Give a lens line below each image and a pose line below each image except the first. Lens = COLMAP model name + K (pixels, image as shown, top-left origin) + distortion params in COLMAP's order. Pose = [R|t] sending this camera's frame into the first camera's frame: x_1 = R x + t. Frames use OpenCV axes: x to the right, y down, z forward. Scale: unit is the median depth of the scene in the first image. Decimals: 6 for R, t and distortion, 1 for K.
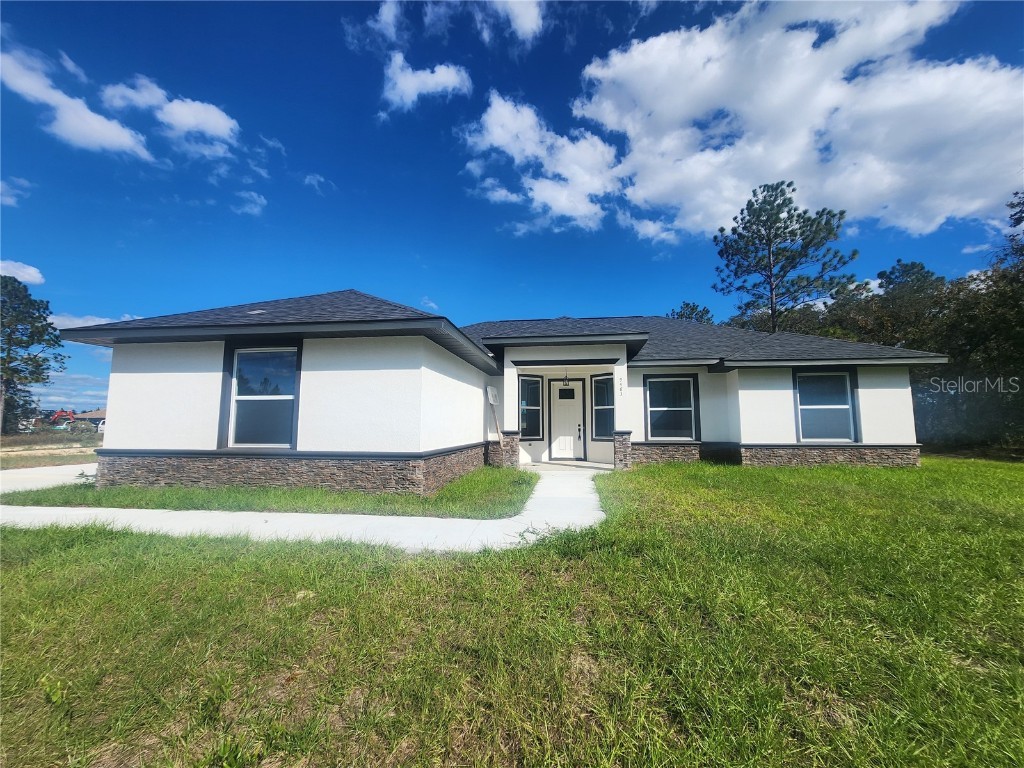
lens RADIAL K [[418.4, 0, 516.2], [0, 418.4, 382.9], [0, 0, 1]] dist [0.000575, 0.000054]
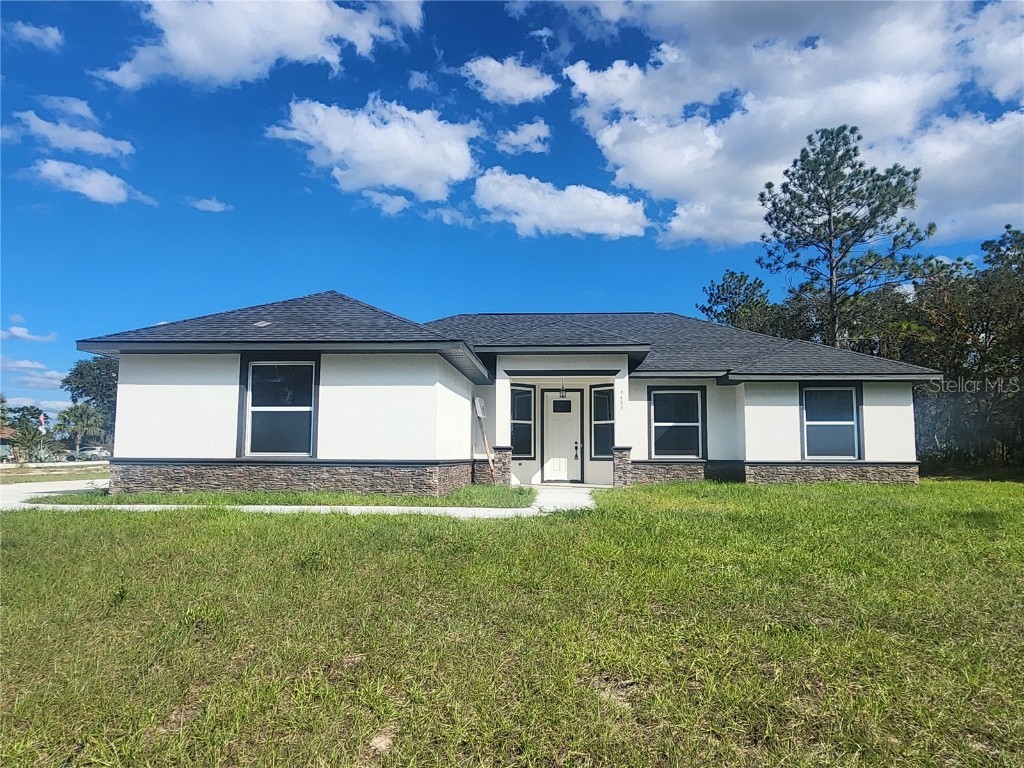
lens RADIAL K [[724.9, 0, 512.0], [0, 724.9, 384.0], [0, 0, 1]] dist [0.004245, 0.000480]
pose [[0.997801, 0.011242, 0.065314, -0.092224], [-0.011364, 0.999934, 0.001499, -0.023943], [-0.065293, -0.002238, 0.997864, -0.553207]]
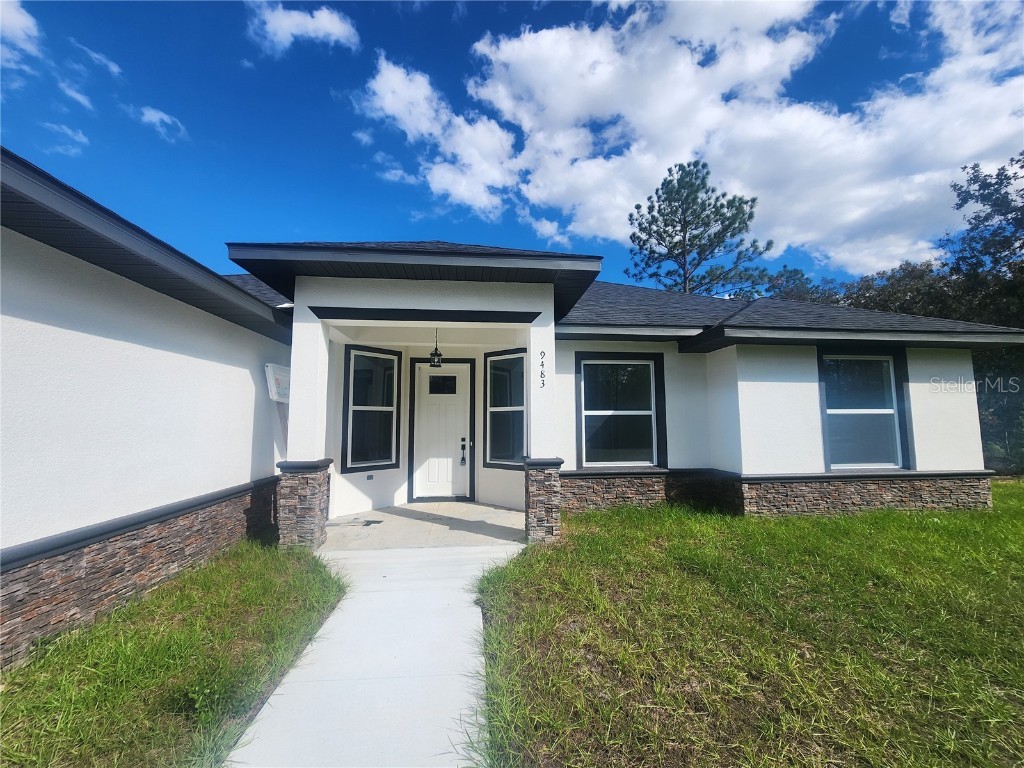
lens RADIAL K [[411.3, 0, 511.2], [0, 411.3, 387.4], [0, 0, 1]] dist [0.000708, 0.000040]
pose [[0.971151, 0.019279, 0.237686, 0.087933], [-0.021864, 0.999727, 0.008243, 0.025957], [-0.237462, -0.013202, 0.971307, 0.484358]]
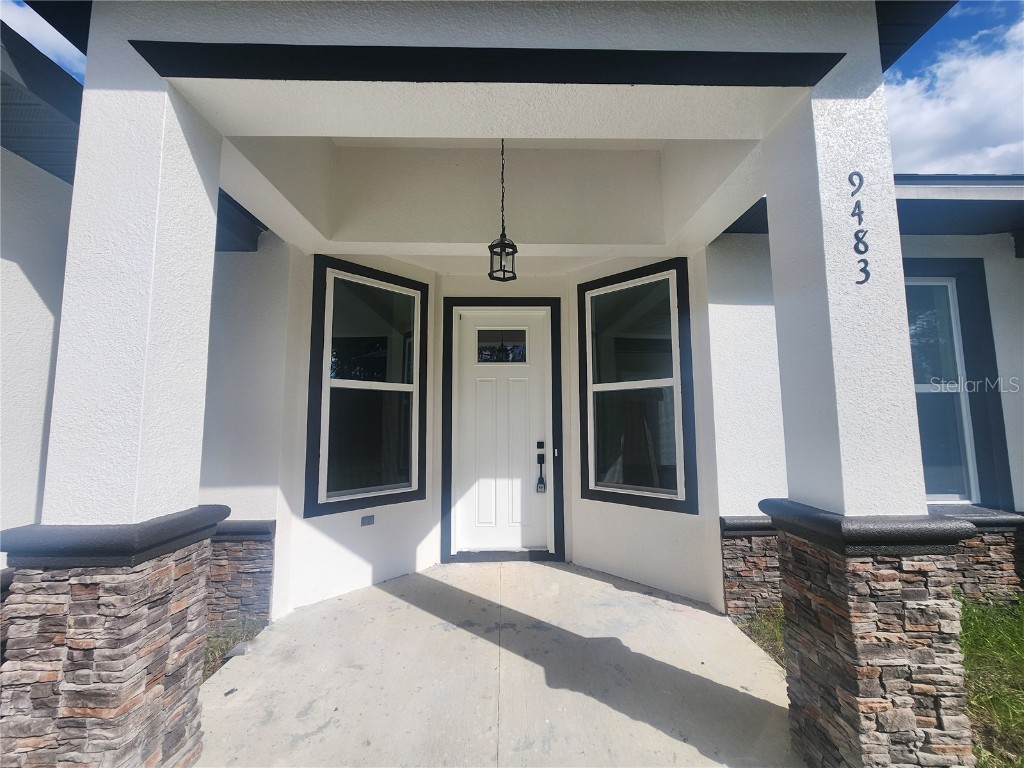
lens RADIAL K [[418.4, 0, 516.2], [0, 418.4, 382.9], [0, 0, 1]] dist [0.000575, 0.000054]
pose [[0.986111, 0.010052, 0.165784, 0.089263], [-0.010077, 0.999949, -0.000688, 0.061992], [-0.165782, -0.000992, 0.986162, 0.777144]]
